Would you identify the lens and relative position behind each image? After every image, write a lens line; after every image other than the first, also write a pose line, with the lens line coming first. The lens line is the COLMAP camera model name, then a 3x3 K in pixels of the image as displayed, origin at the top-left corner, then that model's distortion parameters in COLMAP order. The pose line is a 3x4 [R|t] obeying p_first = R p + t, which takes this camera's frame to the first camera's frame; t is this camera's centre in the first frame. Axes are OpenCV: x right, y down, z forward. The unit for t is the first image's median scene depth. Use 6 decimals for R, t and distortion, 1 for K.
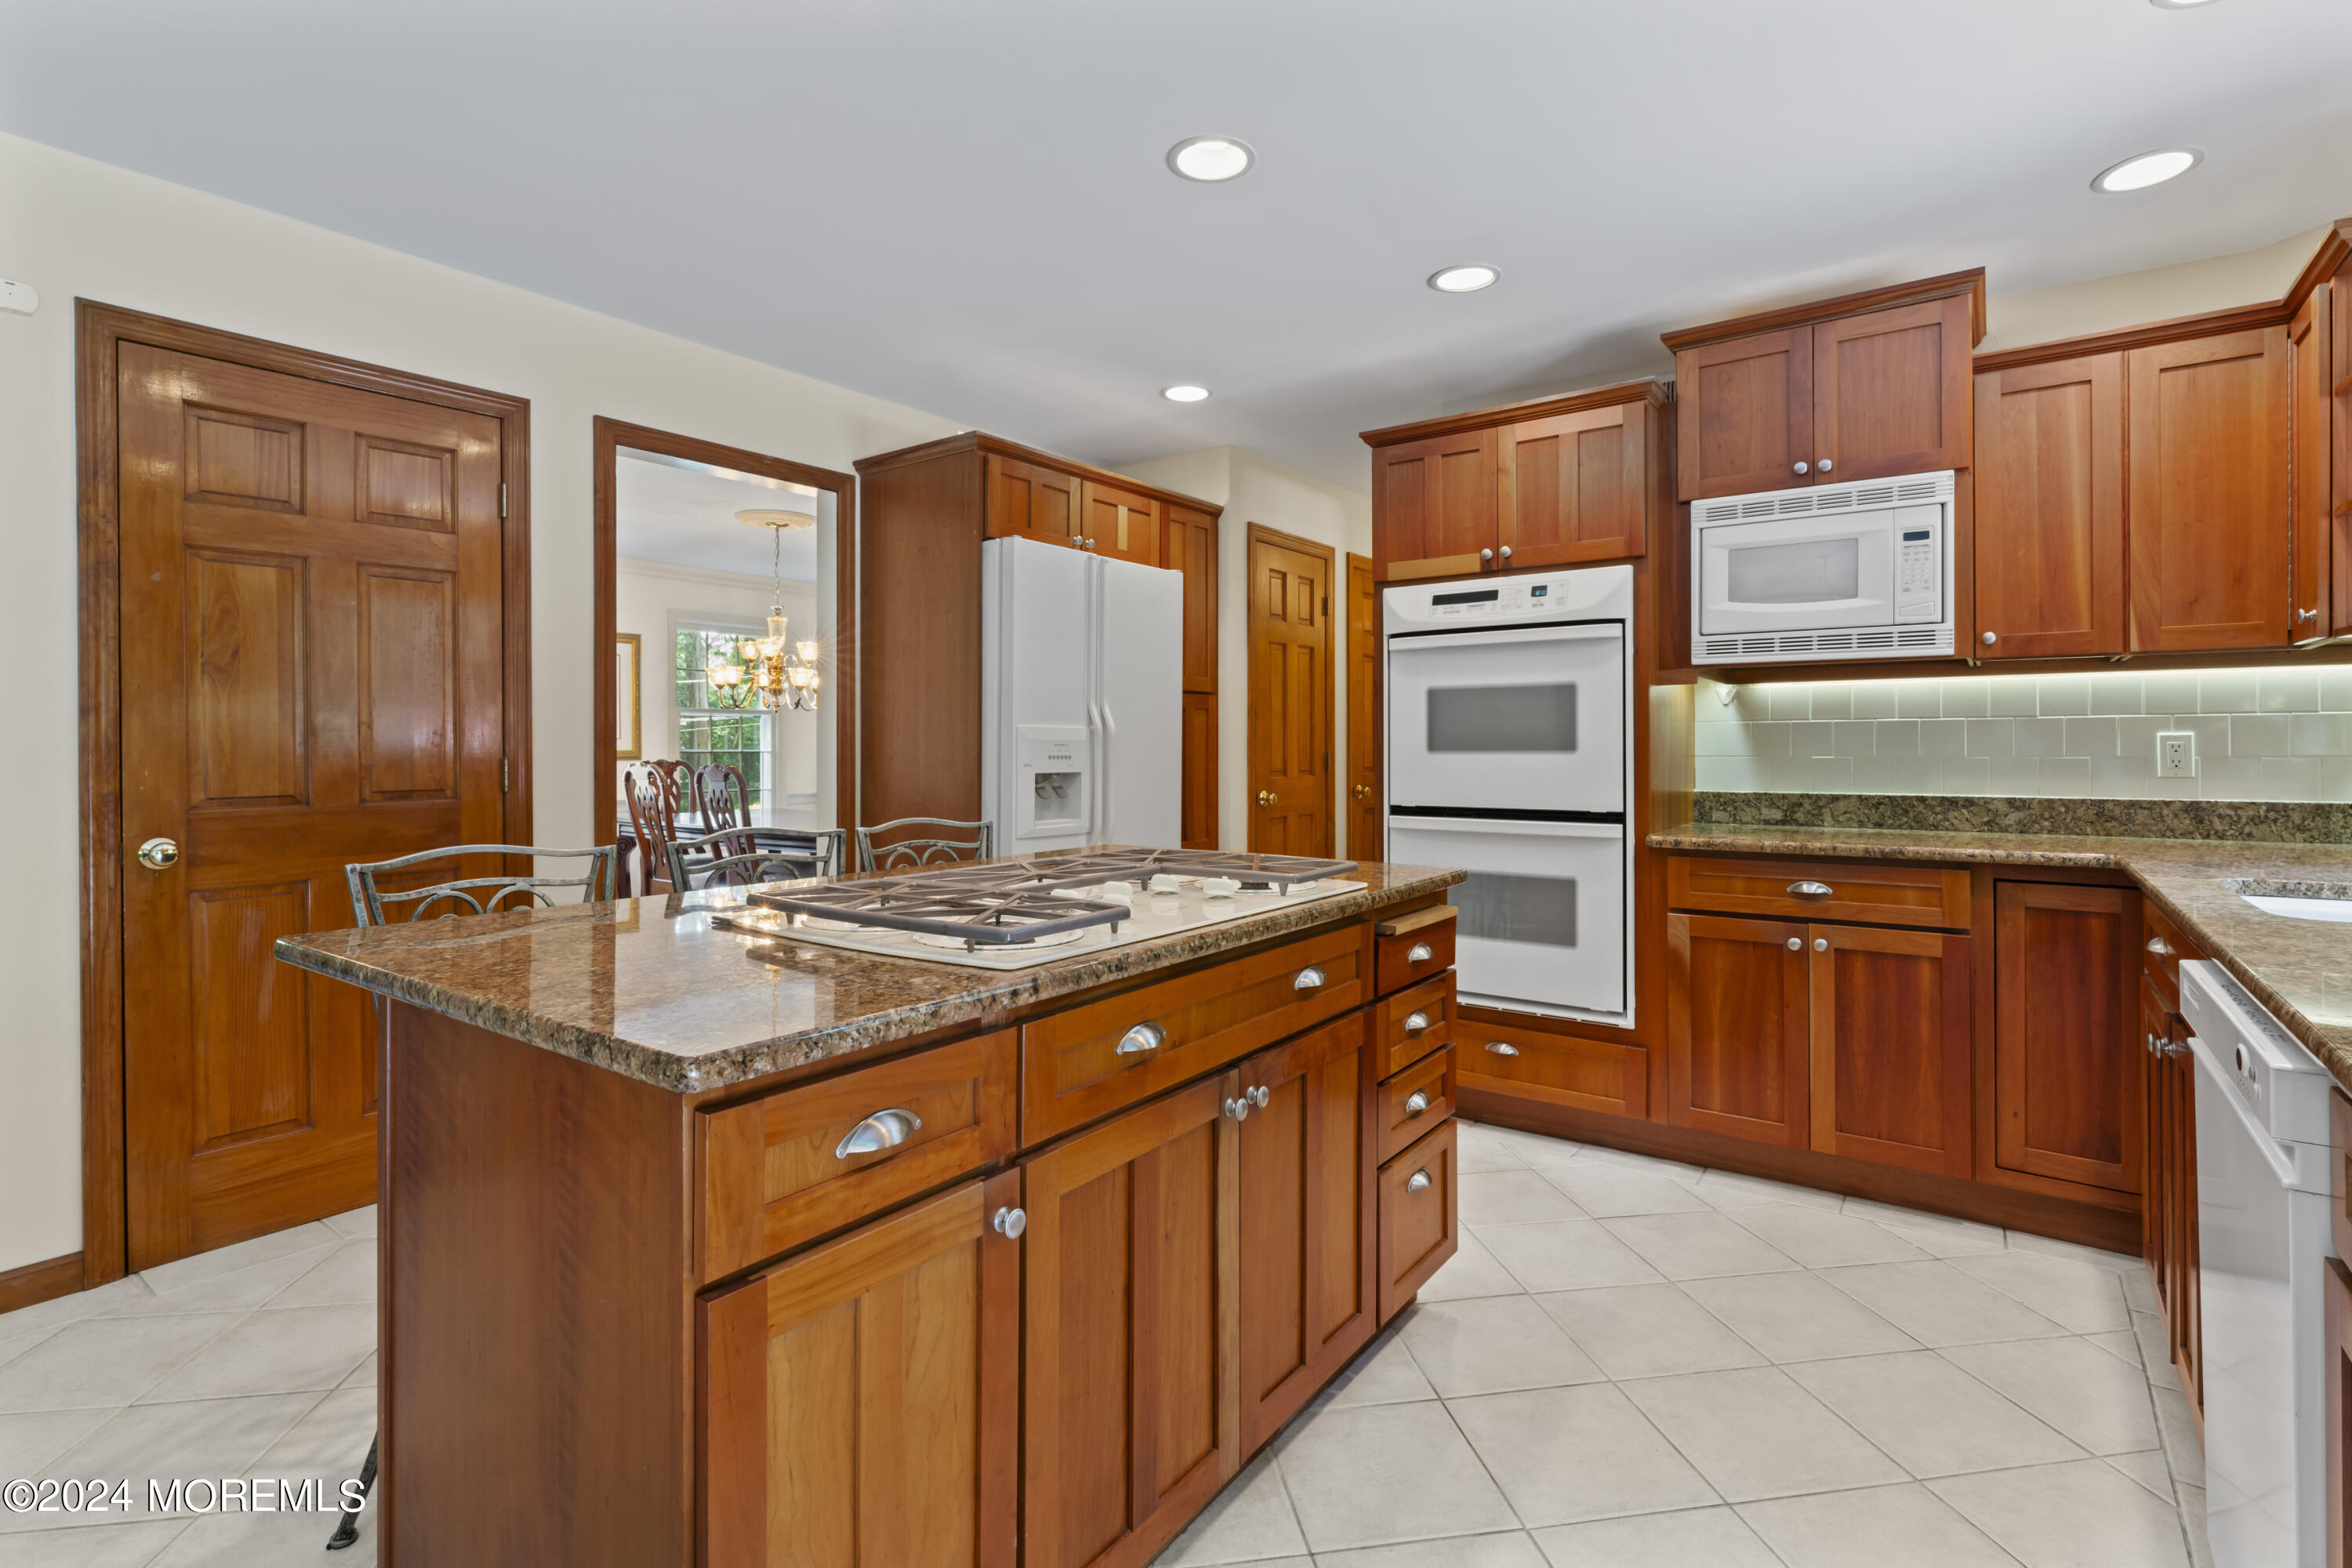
lens RADIAL K [[1083.0, 0, 1180.0], [0, 1083.0, 740.0], [0, 0, 1]] dist [-0.003093, -0.000338]
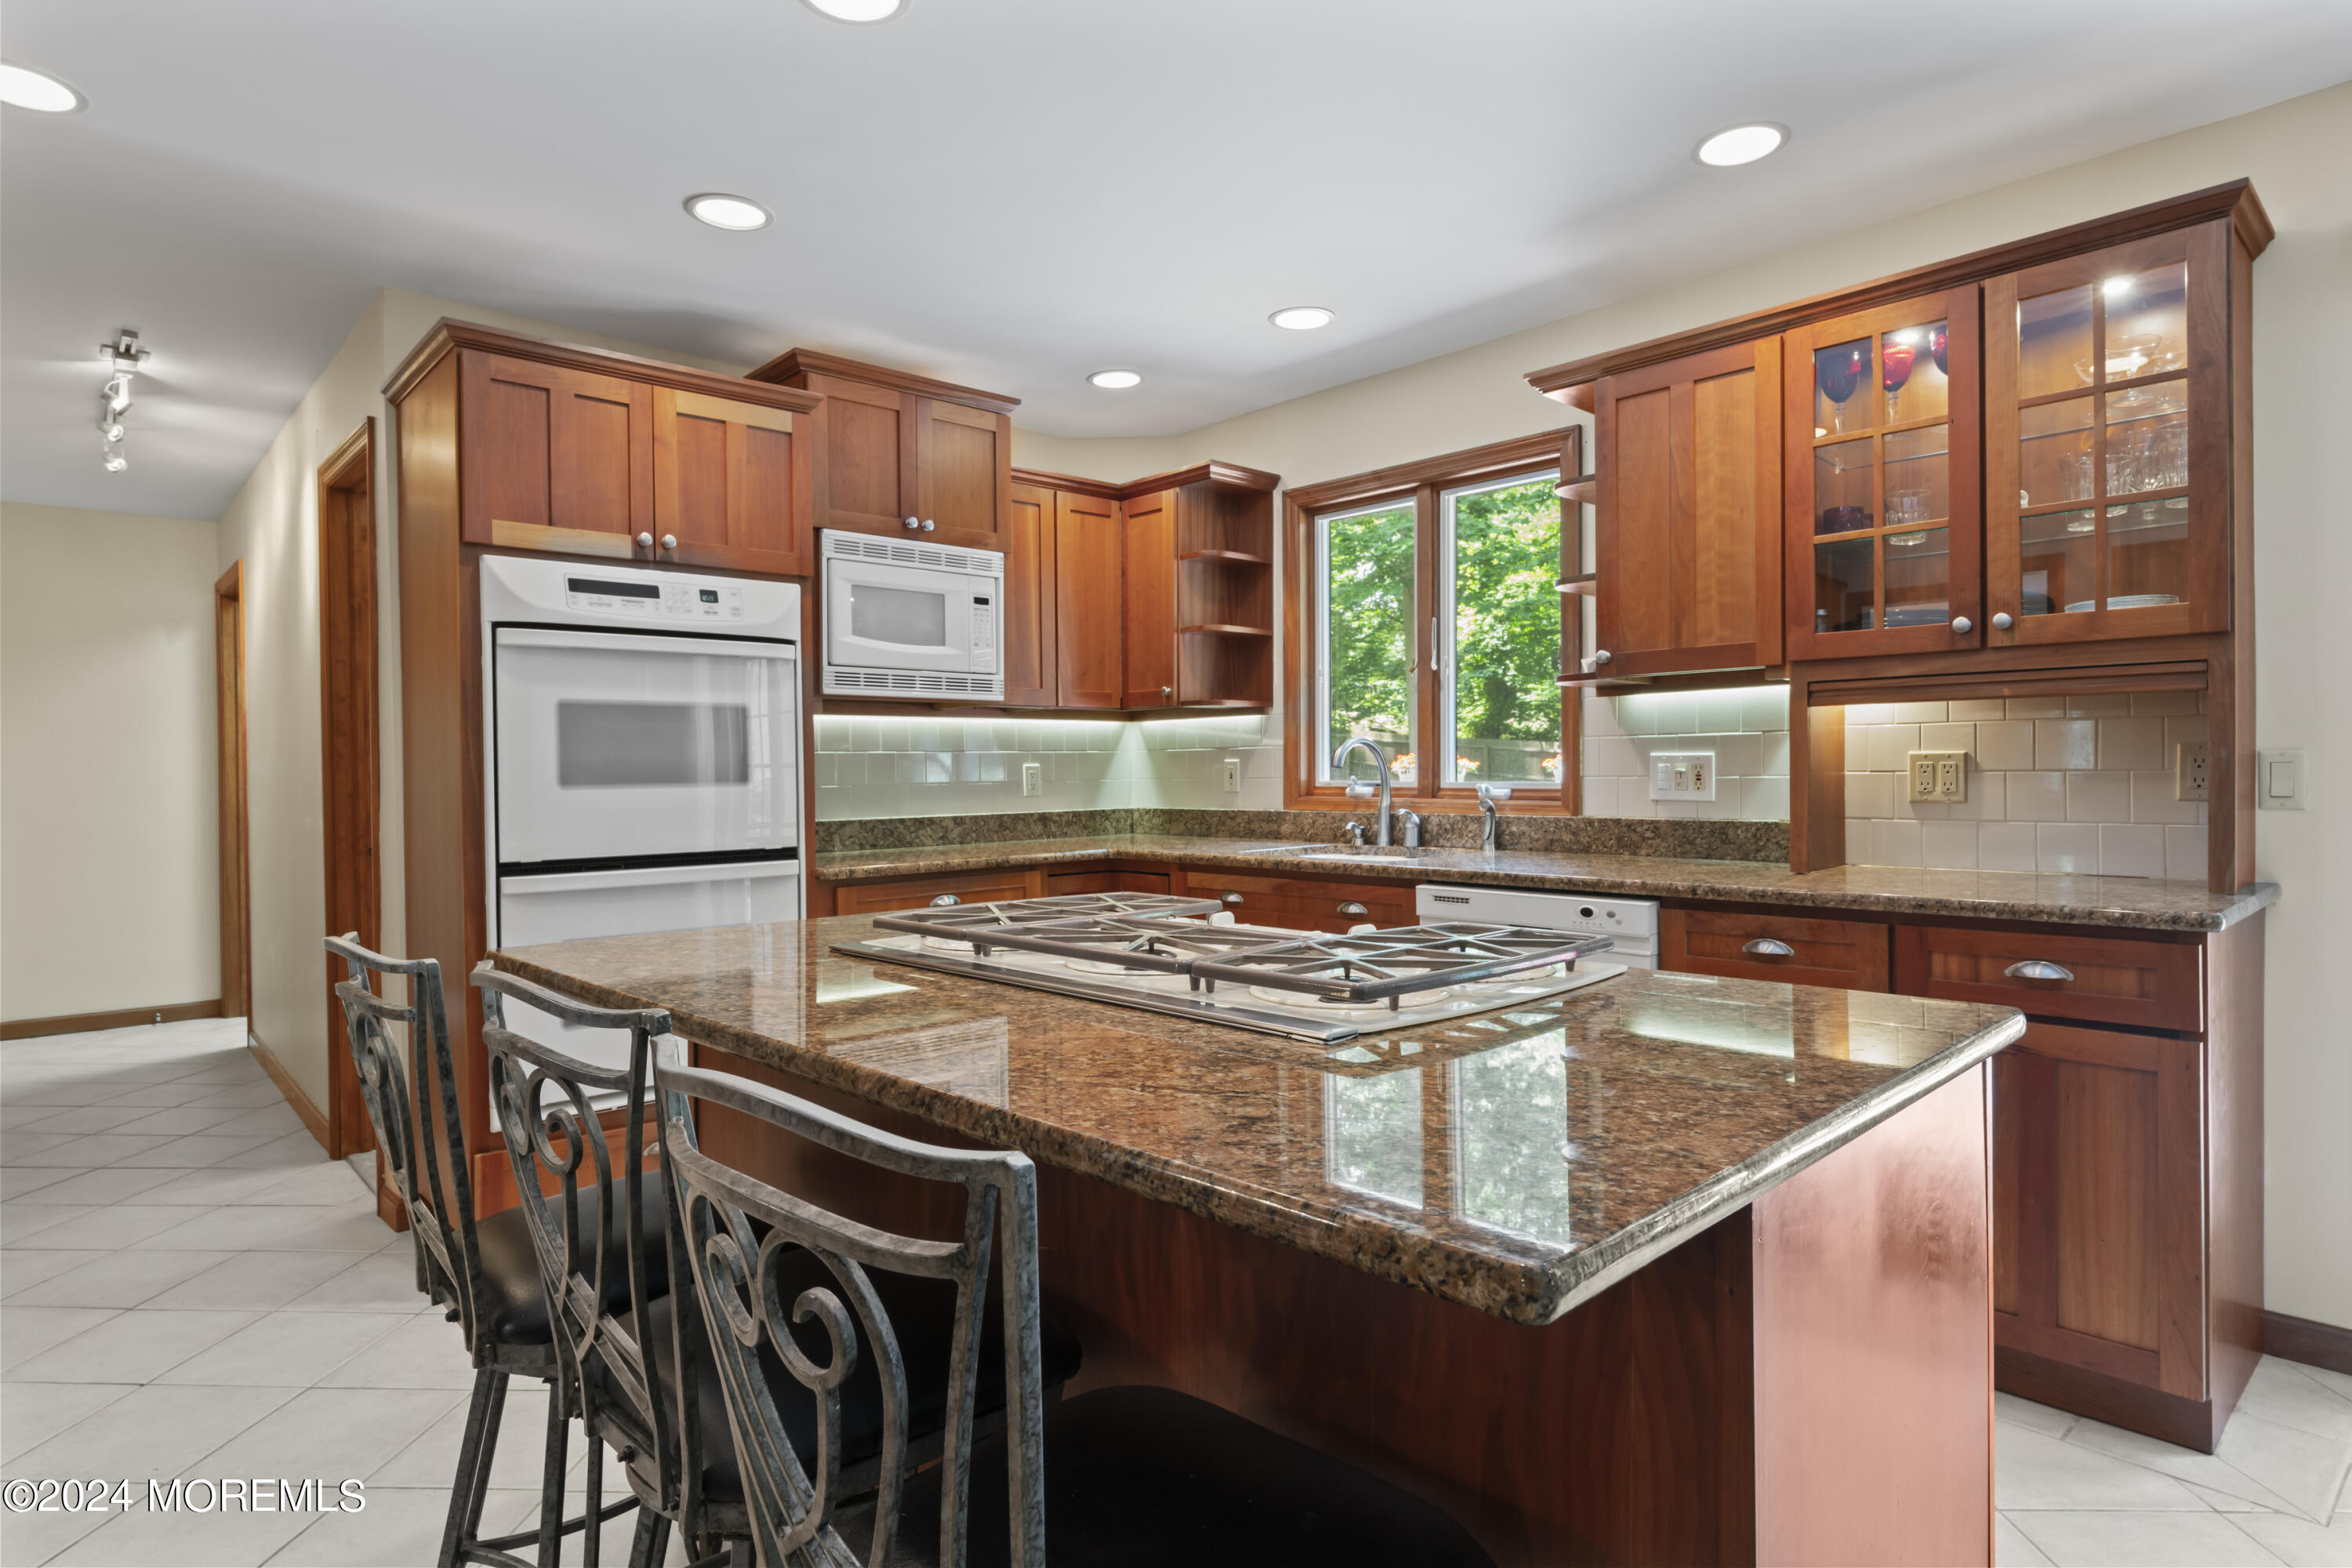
lens RADIAL K [[1259.9, 0, 1158.6], [0, 1259.9, 780.0], [0, 0, 1]] dist [-0.001125, -0.001784]
pose [[0.195089, -0.007208, 0.980759, -0.601271], [0.007562, 0.999954, 0.005845, 0.004979], [-0.980756, 0.006276, 0.195134, 0.476333]]
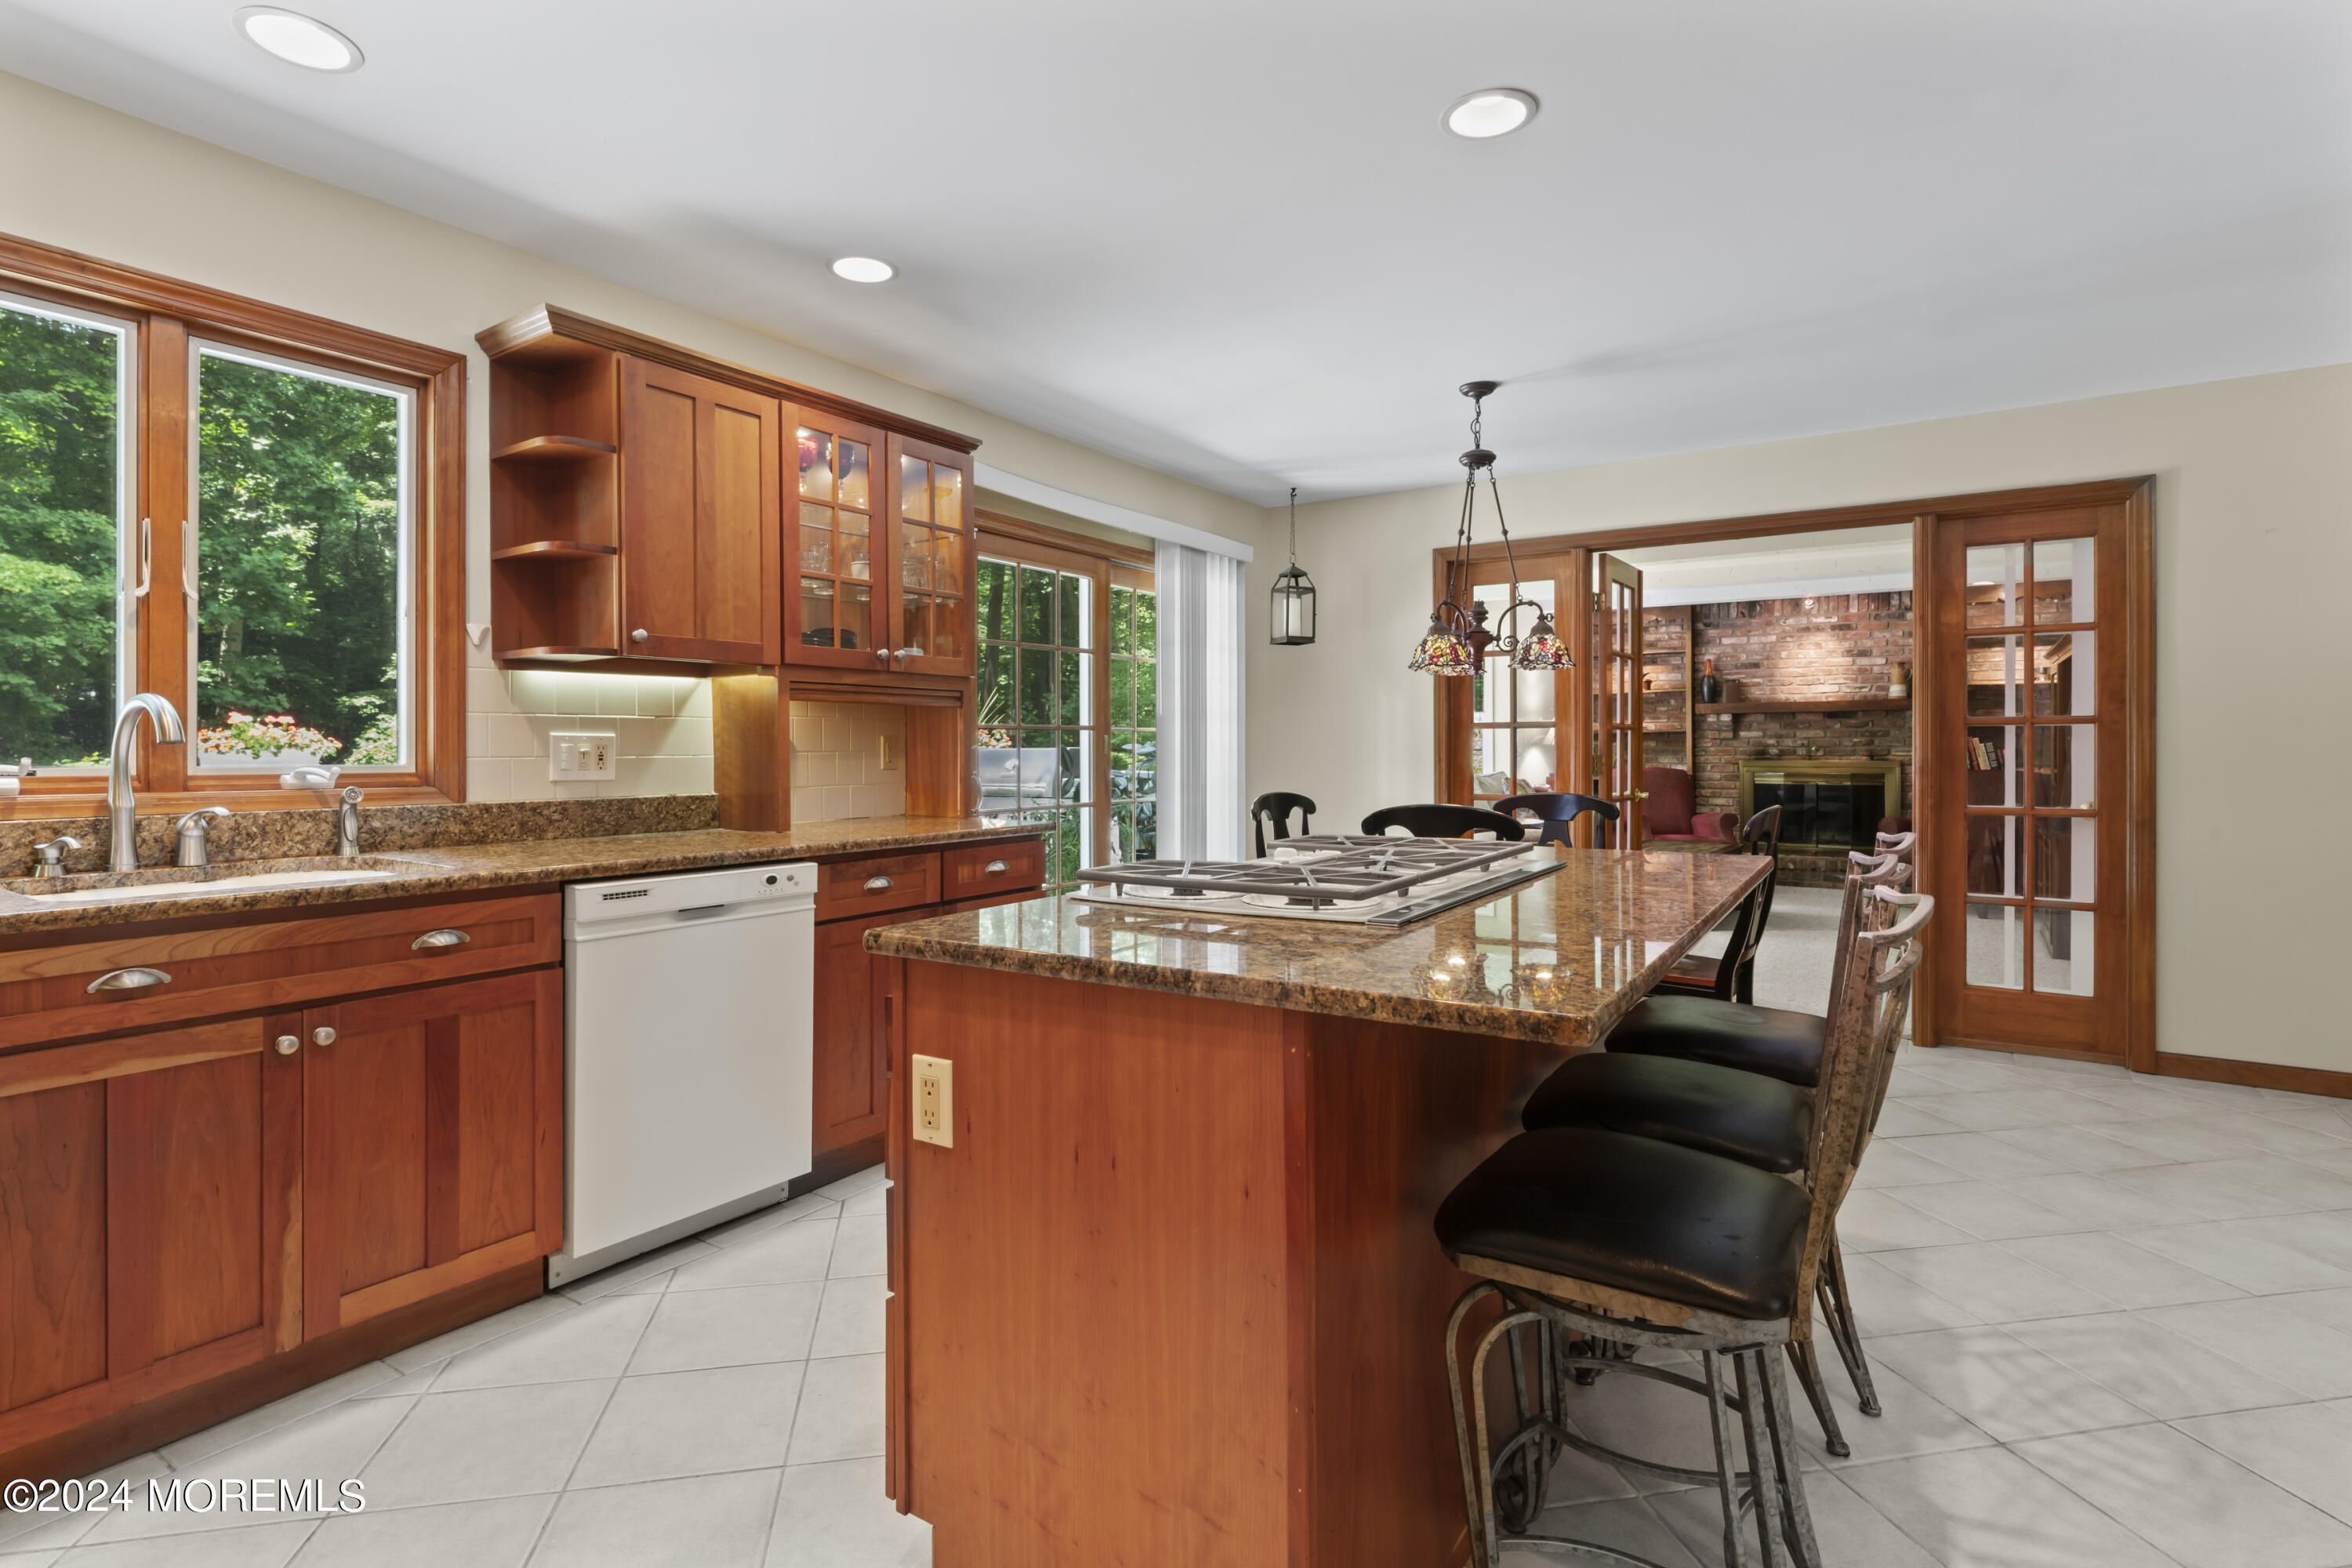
lens RADIAL K [[1139.2, 0, 1185.1], [0, 1139.2, 745.1], [0, 0, 1]] dist [0.011114, -0.001869]
pose [[-0.998724, 0.002935, -0.050417, 0.080826], [0.003150, 0.999986, -0.004197, 0.007405], [0.050404, -0.004351, -0.998719, 1.269332]]
